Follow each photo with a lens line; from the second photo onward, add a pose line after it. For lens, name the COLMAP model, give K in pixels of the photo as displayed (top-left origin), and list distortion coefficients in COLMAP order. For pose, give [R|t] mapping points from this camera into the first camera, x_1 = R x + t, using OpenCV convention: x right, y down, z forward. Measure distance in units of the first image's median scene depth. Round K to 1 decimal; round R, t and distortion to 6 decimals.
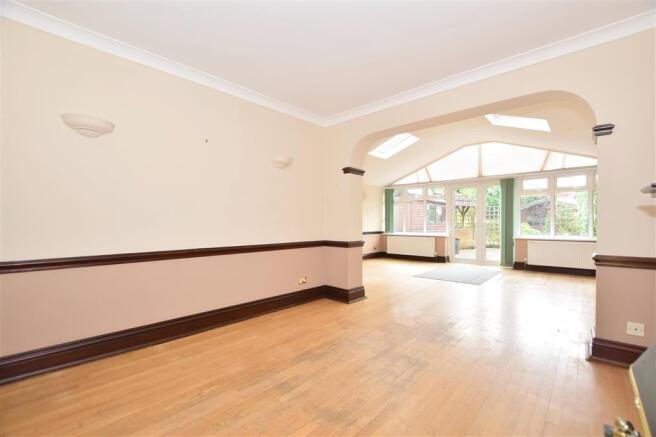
lens RADIAL K [[287.5, 0, 331.4], [0, 287.5, 220.2], [0, 0, 1]] dist [-0.031388, 0.001370]
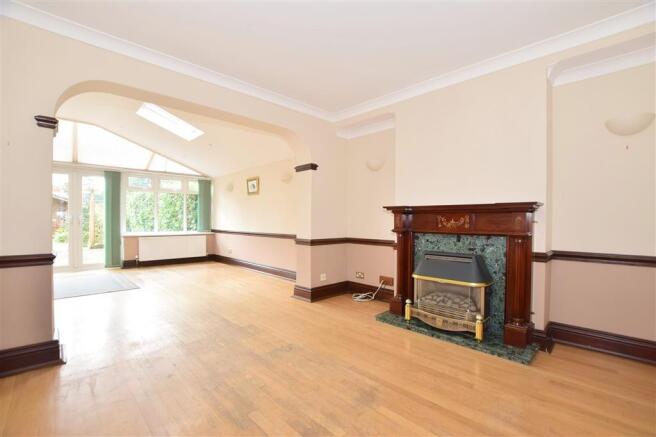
lens RADIAL K [[287.5, 0, 331.0], [0, 287.5, 221.2], [0, 0, 1]] dist [-0.031388, 0.001370]
pose [[0.056109, -0.000681, 0.998424, -0.273732], [-0.014176, 0.999898, 0.001478, 0.002775], [-0.998324, -0.014237, 0.056094, 0.270878]]
